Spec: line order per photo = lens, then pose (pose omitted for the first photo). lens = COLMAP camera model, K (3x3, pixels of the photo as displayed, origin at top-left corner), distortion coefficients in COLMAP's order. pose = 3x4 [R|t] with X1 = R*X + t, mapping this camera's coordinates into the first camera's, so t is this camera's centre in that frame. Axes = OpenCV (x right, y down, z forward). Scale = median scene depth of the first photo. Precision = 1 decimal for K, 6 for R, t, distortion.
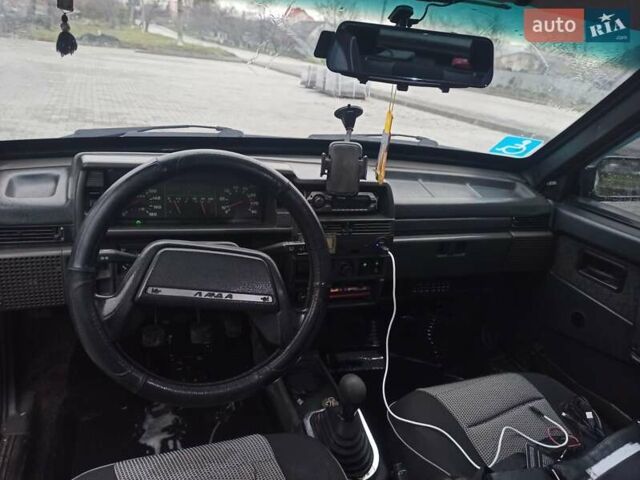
lens RADIAL K [[472.1, 0, 322.3], [0, 472.1, 237.6], [0, 0, 1]] dist [0.047113, -0.030887]
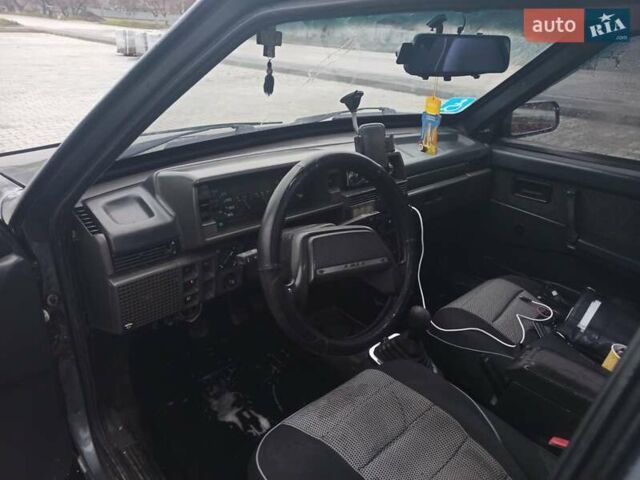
lens RADIAL K [[472.1, 0, 322.3], [0, 472.1, 237.6], [0, 0, 1]] dist [0.047113, -0.030887]
pose [[0.930973, -0.213663, 0.296035, -0.407732], [0.188816, 0.975778, 0.110479, -0.064387], [-0.312470, -0.046957, 0.948767, -0.097258]]
